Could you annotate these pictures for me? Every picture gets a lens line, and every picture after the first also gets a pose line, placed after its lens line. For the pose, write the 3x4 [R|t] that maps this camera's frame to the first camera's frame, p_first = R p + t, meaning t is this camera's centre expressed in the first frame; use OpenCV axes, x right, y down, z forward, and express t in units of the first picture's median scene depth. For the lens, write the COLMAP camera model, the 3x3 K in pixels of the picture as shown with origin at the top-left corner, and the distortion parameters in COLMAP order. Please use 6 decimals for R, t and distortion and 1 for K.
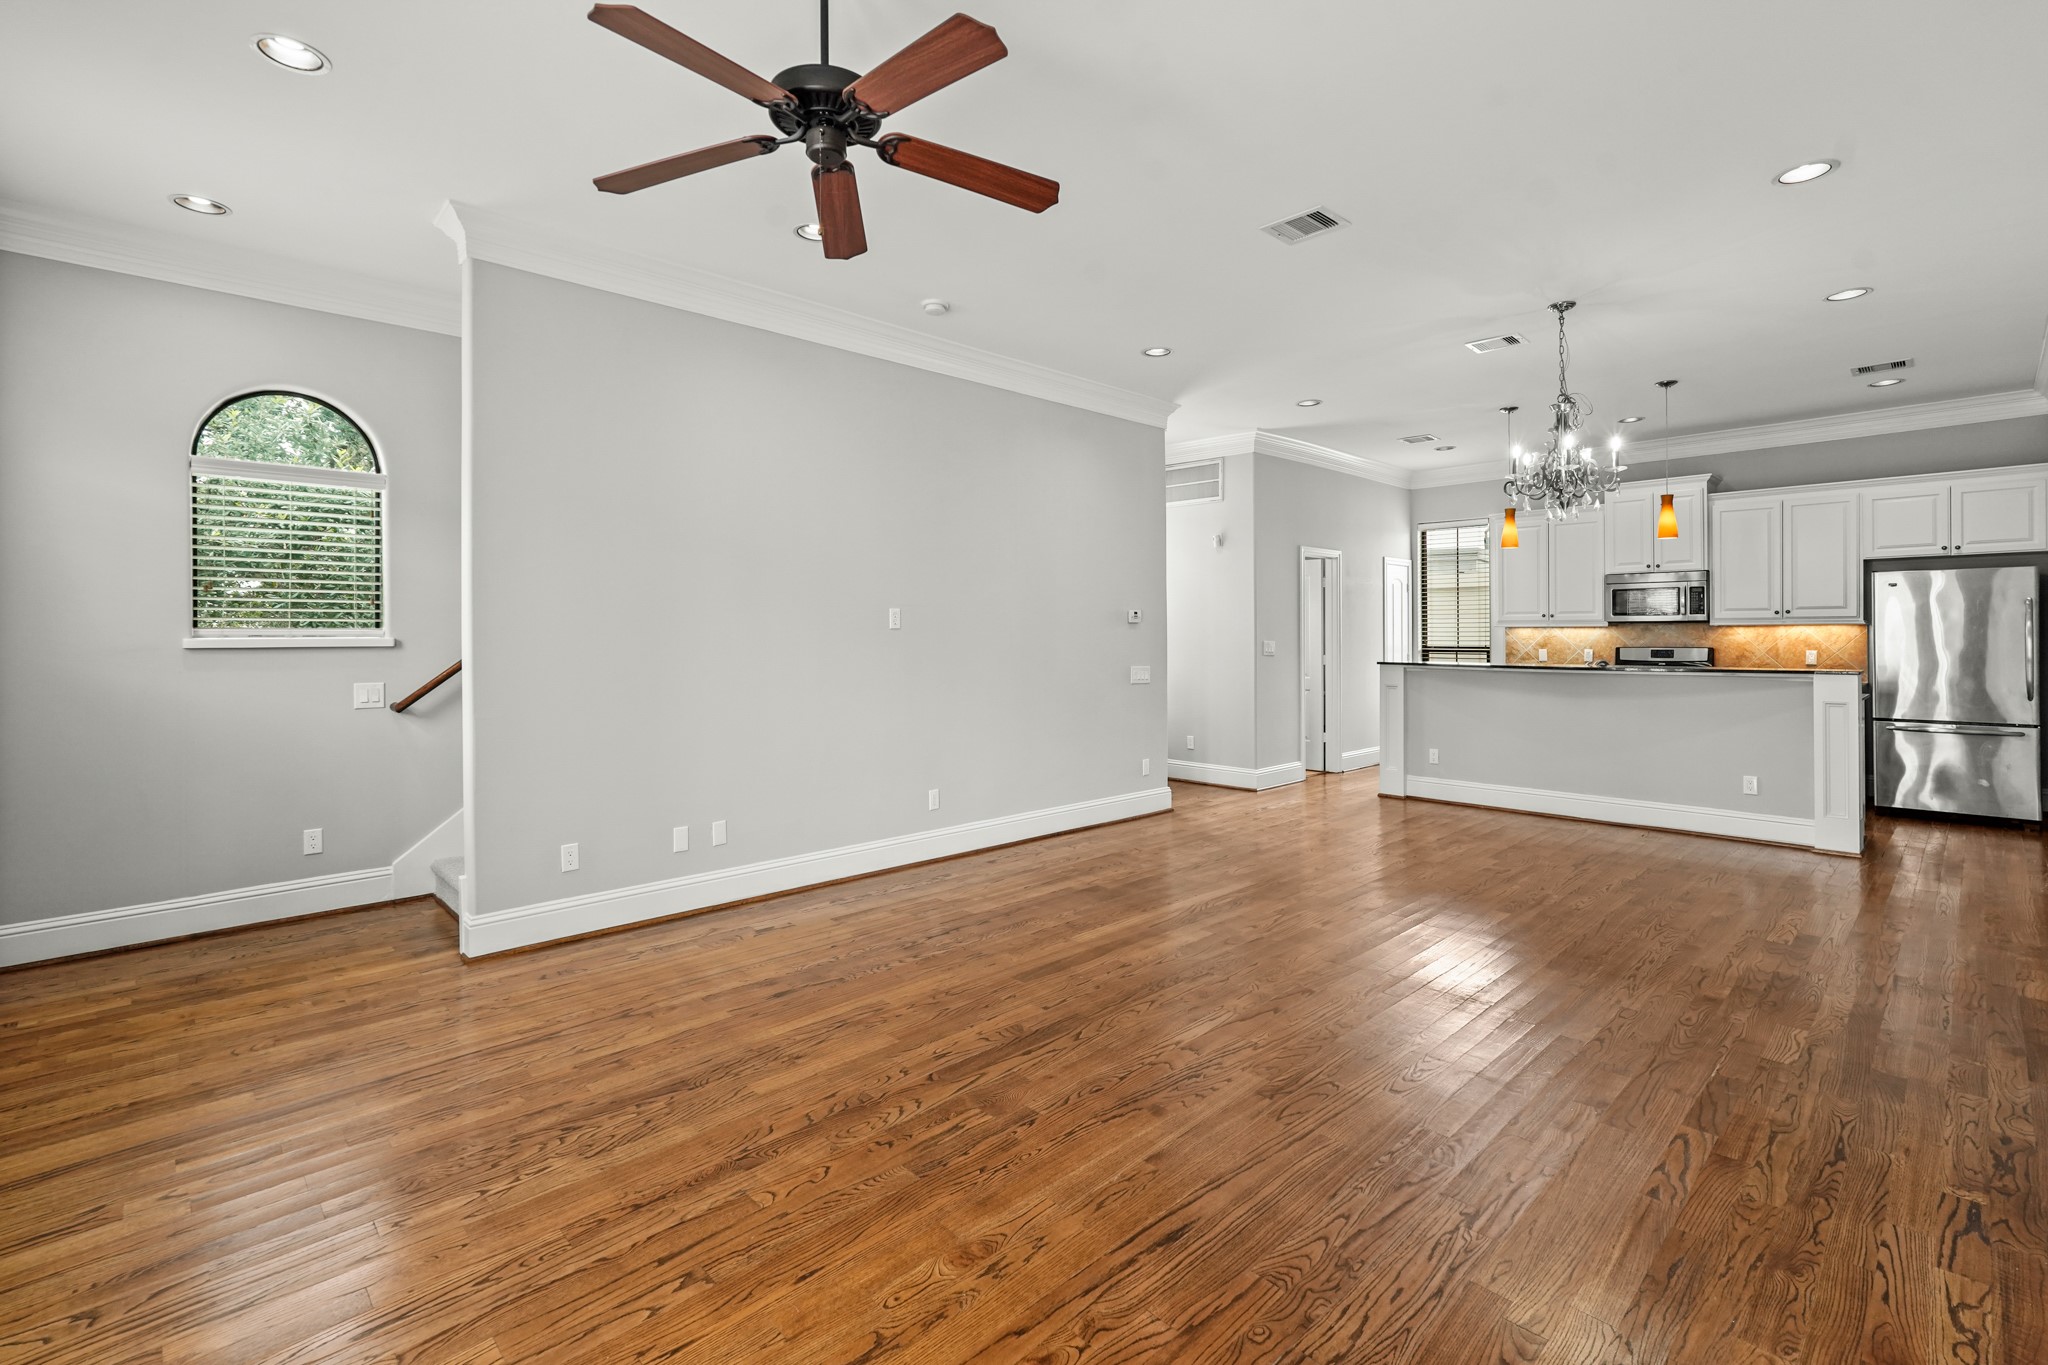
lens RADIAL K [[945.6, 0, 1032.9], [0, 945.6, 628.6], [0, 0, 1]] dist [-0.021782, 0.010915]
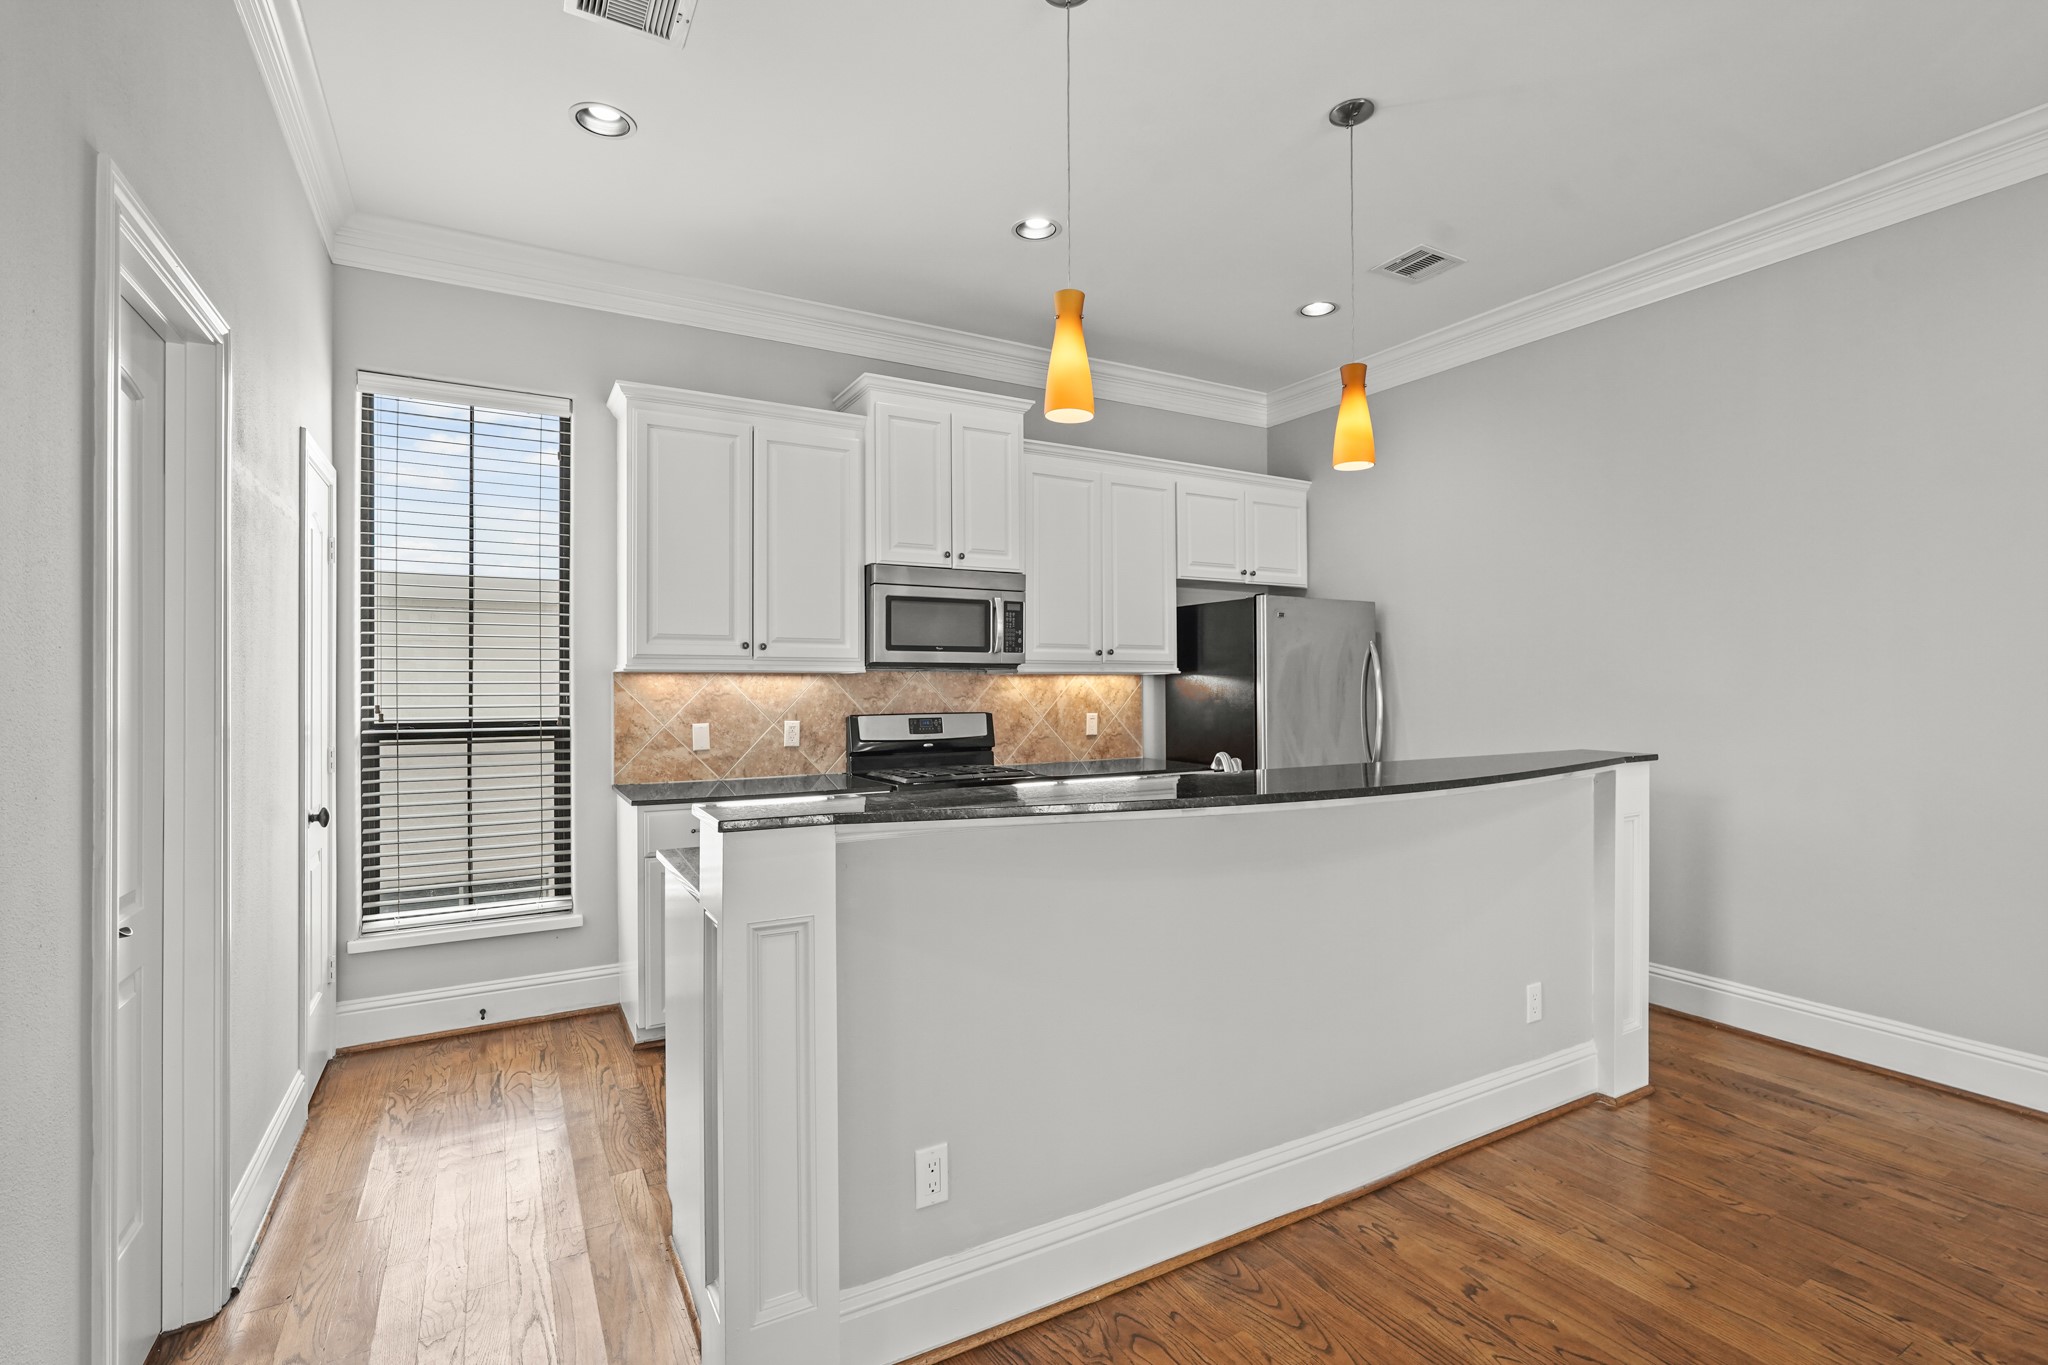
lens RADIAL K [[936.2, 0, 1008.7], [0, 936.2, 687.5], [0, 0, 1]] dist [-0.003748, 0.000590]
pose [[0.259220, 0.000950, 0.965818, 0.199379], [-0.002917, 0.999996, -0.000201, 0.006129], [-0.965814, -0.002765, 0.259221, 0.958979]]
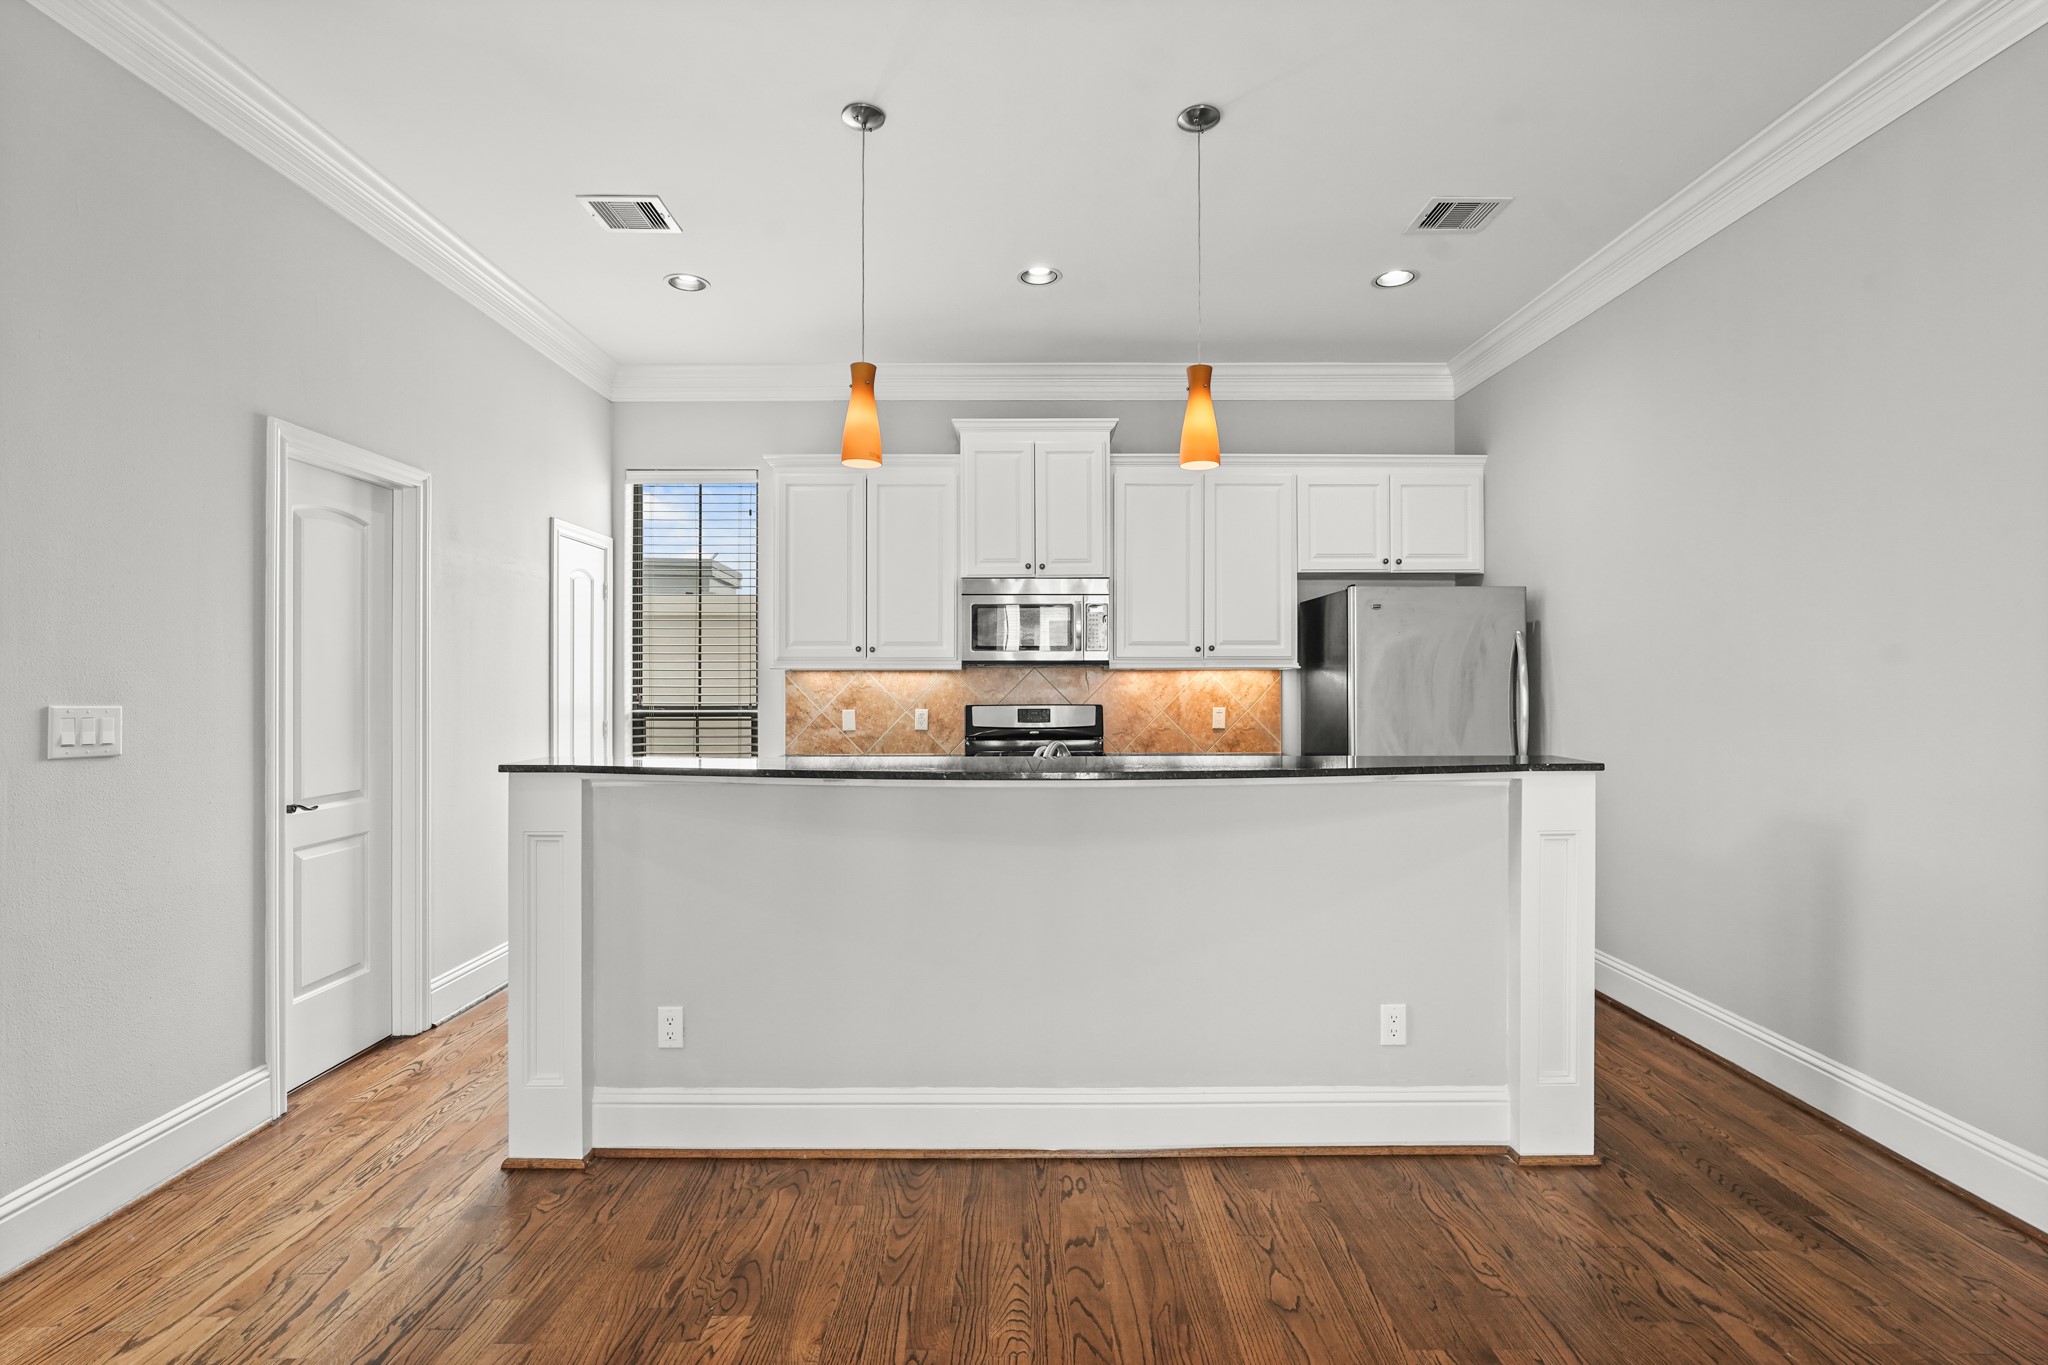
lens RADIAL K [[910.1, 0, 1024.0], [0, 910.1, 682.5], [0, 0, 1]] dist [-0.001803, 0.000295]
pose [[0.694351, 0.002138, 0.719633, 0.284660], [-0.004957, 0.999986, 0.001812, 0.005248], [-0.719620, -0.004826, 0.694352, 0.699372]]
